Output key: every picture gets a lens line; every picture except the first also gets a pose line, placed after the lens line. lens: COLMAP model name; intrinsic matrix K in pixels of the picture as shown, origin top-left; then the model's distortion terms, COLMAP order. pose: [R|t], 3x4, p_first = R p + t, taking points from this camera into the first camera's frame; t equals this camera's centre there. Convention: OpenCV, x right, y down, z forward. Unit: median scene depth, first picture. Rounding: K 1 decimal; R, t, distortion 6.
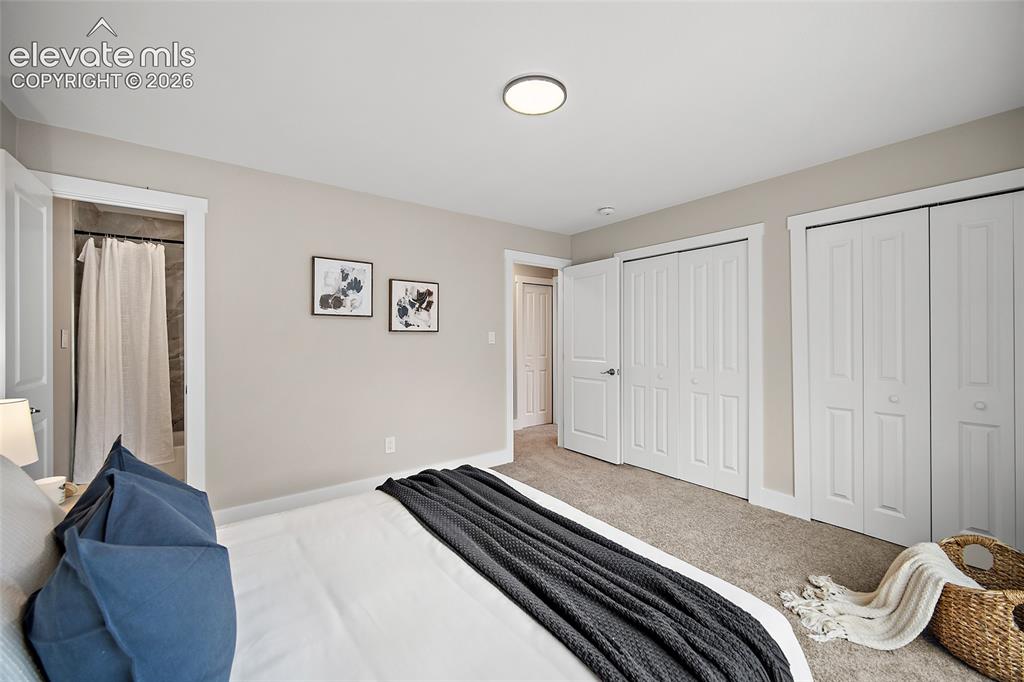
lens RADIAL K [[403.1, 0, 512.5], [0, 403.1, 336.5], [0, 0, 1]] dist [0.001602, -0.007970]
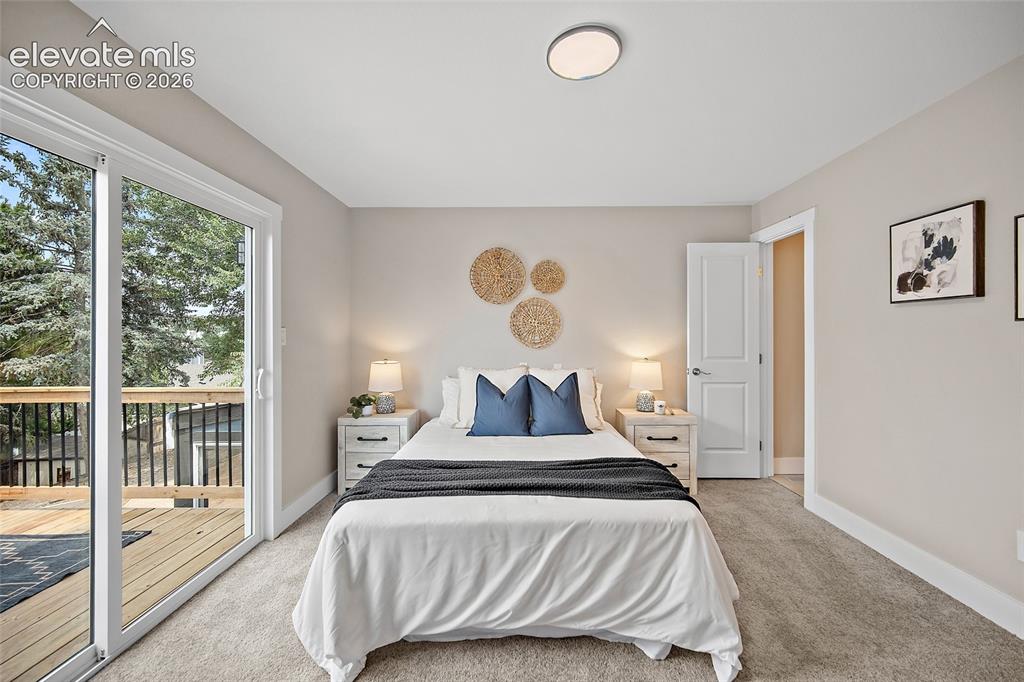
lens RADIAL K [[403.1, 0, 512.5], [0, 403.1, 336.5], [0, 0, 1]] dist [0.001602, -0.007970]
pose [[-0.625306, 0.004526, -0.780366, 0.516679], [0.005401, 0.999984, 0.001472, 0.003574], [0.780361, -0.003294, -0.625321, 0.881639]]
